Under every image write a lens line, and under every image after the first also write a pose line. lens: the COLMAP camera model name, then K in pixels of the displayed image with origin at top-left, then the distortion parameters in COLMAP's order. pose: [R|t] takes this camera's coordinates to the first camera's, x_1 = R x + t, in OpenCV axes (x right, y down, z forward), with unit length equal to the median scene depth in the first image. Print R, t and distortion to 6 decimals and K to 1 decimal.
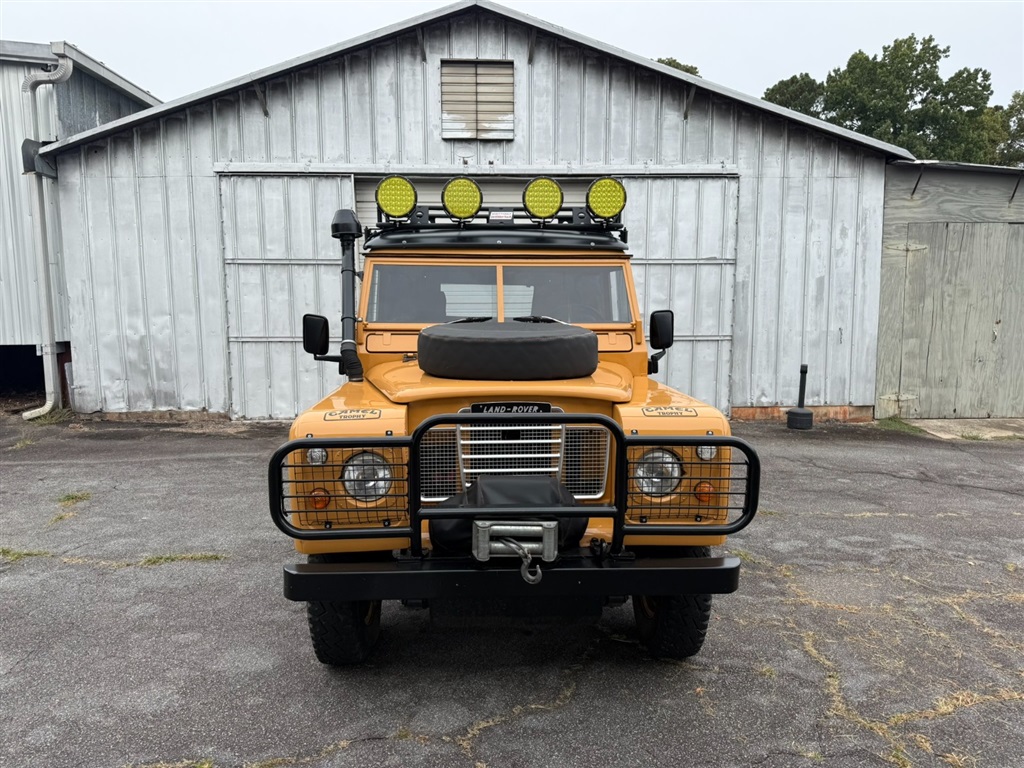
lens RADIAL K [[719.7, 0, 514.0], [0, 719.7, 386.1], [0, 0, 1]] dist [0.039326, -0.048034]
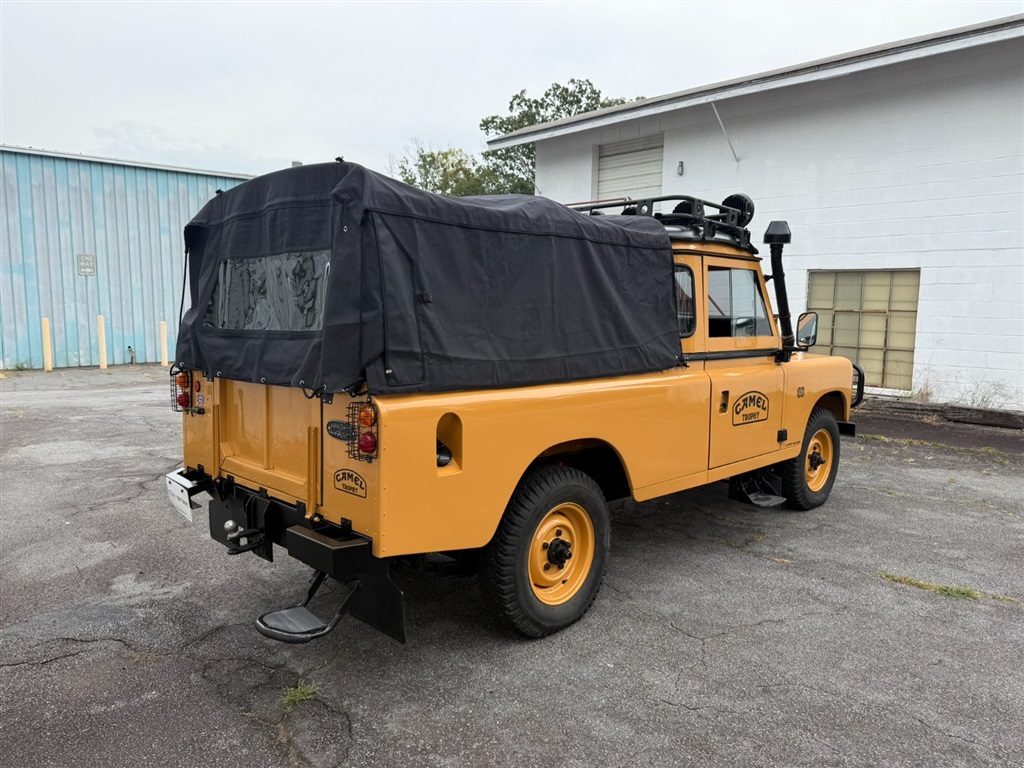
lens RADIAL K [[722.3, 0, 515.1], [0, 722.3, 380.8], [0, 0, 1]] dist [0.052892, -0.068860]
pose [[-0.668374, -0.085139, 0.738937, -0.368343], [0.079605, 0.979535, 0.184864, -0.108052], [-0.739554, 0.182381, -0.647918, 0.933621]]
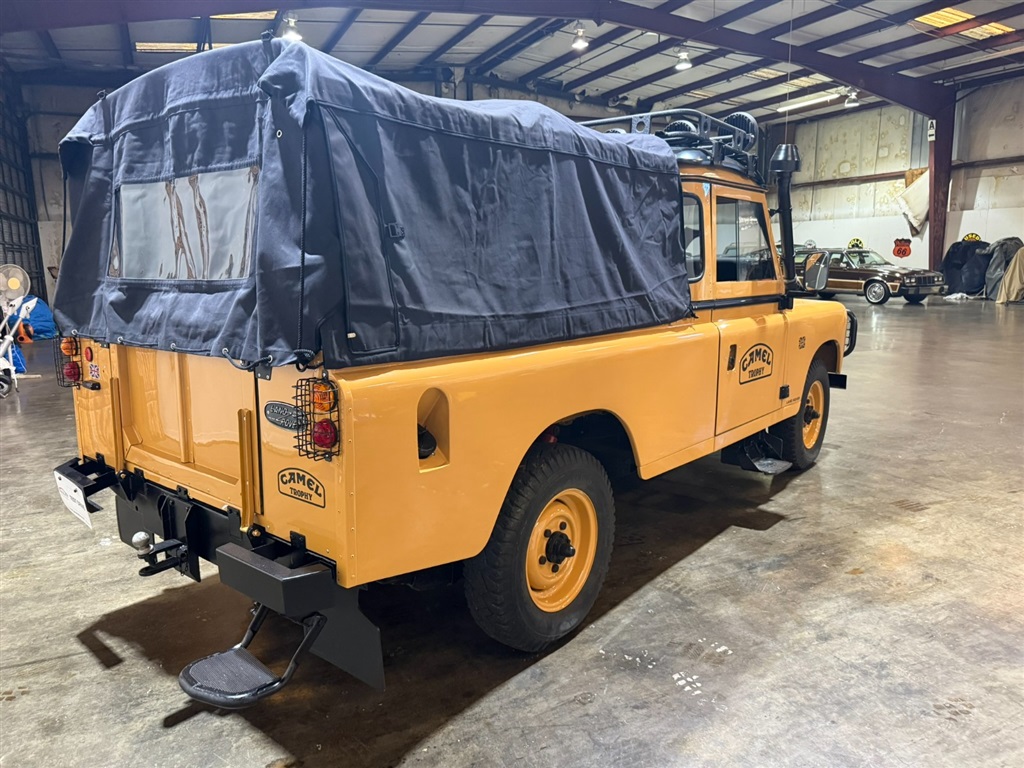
lens RADIAL K [[725.0, 0, 512.6], [0, 725.0, 384.8], [0, 0, 1]] dist [0.036576, -0.043787]
pose [[-0.731110, -0.124644, 0.670777, -0.297152], [0.080824, 0.960423, 0.266560, -0.100529], [-0.677456, 0.249100, -0.692101, 0.899843]]
